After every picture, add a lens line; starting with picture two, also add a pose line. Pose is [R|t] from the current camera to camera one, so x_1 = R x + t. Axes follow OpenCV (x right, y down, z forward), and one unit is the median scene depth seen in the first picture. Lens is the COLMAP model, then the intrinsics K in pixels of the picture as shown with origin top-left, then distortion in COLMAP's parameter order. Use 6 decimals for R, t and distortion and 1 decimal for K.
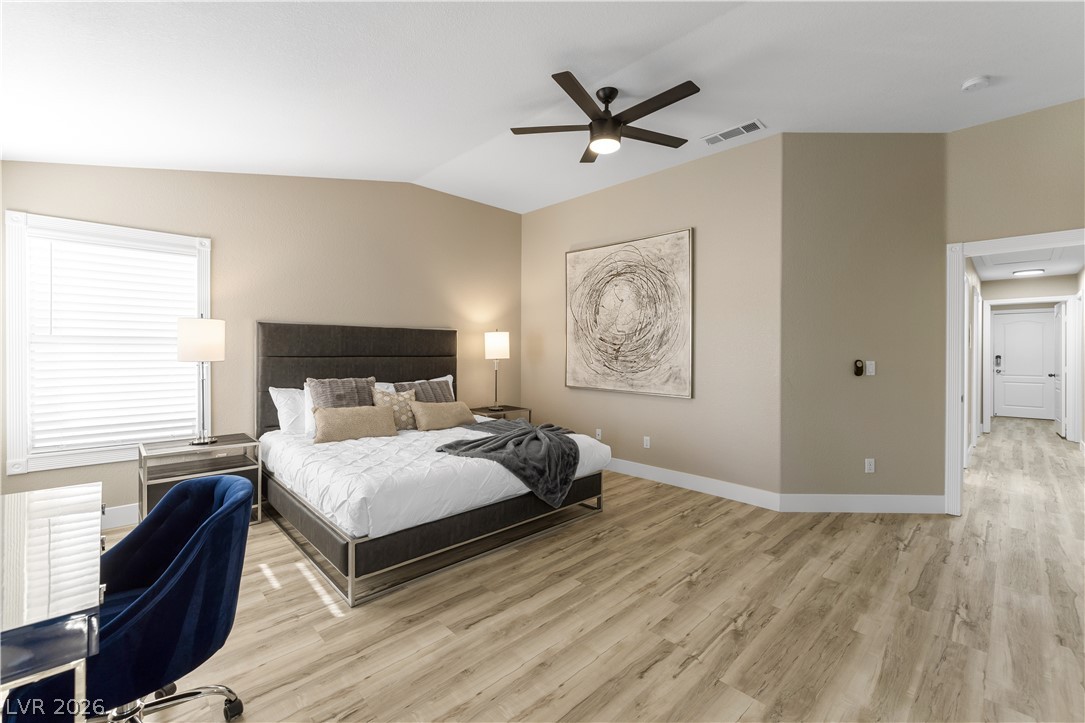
lens RADIAL K [[456.3, 0, 534.5], [0, 456.3, 350.9], [0, 0, 1]] dist [-0.003498, -0.000742]
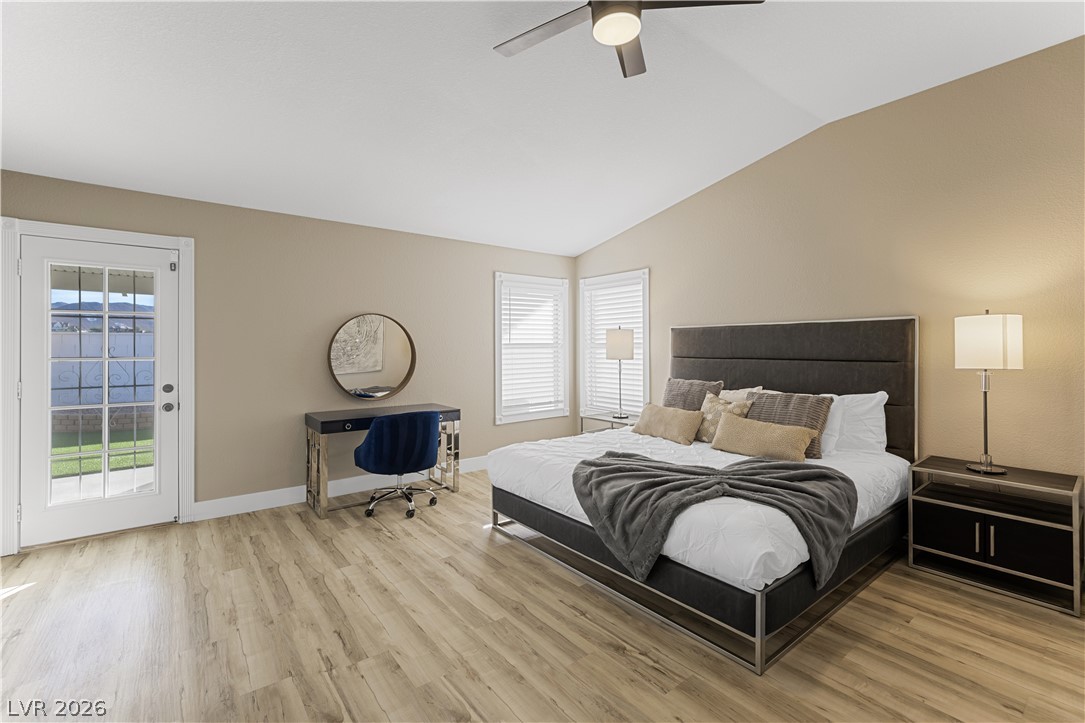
lens RADIAL K [[470.1, 0, 534.1], [0, 470.1, 357.7], [0, 0, 1]] dist [-0.001320, -0.000569]
pose [[-0.107744, 0.011752, -0.994109, 0.697202], [-0.000304, 0.999930, 0.011854, -0.000689], [0.994179, 0.001580, -0.107733, 0.833024]]
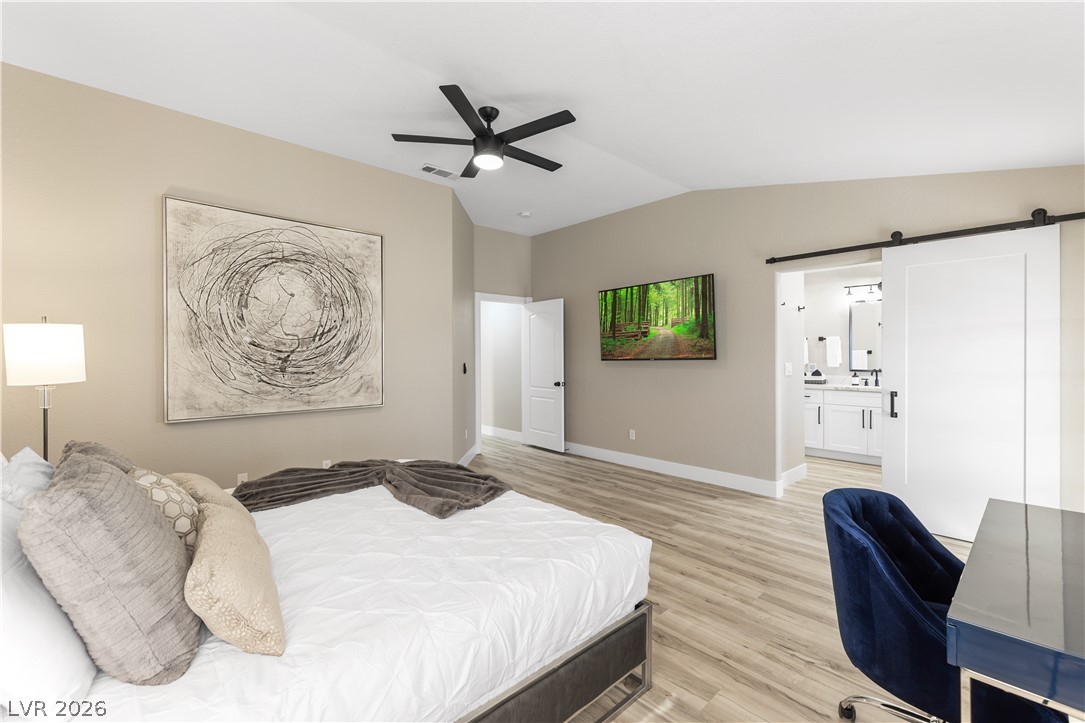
lens RADIAL K [[456.3, 0, 540.0], [0, 456.3, 355.4], [0, 0, 1]] dist [-0.003498, -0.000742]
pose [[0.018369, -0.008619, 0.999794, -0.766560], [0.007177, 0.999938, 0.008488, -0.015158], [-0.999806, 0.007019, 0.018429, 0.754189]]
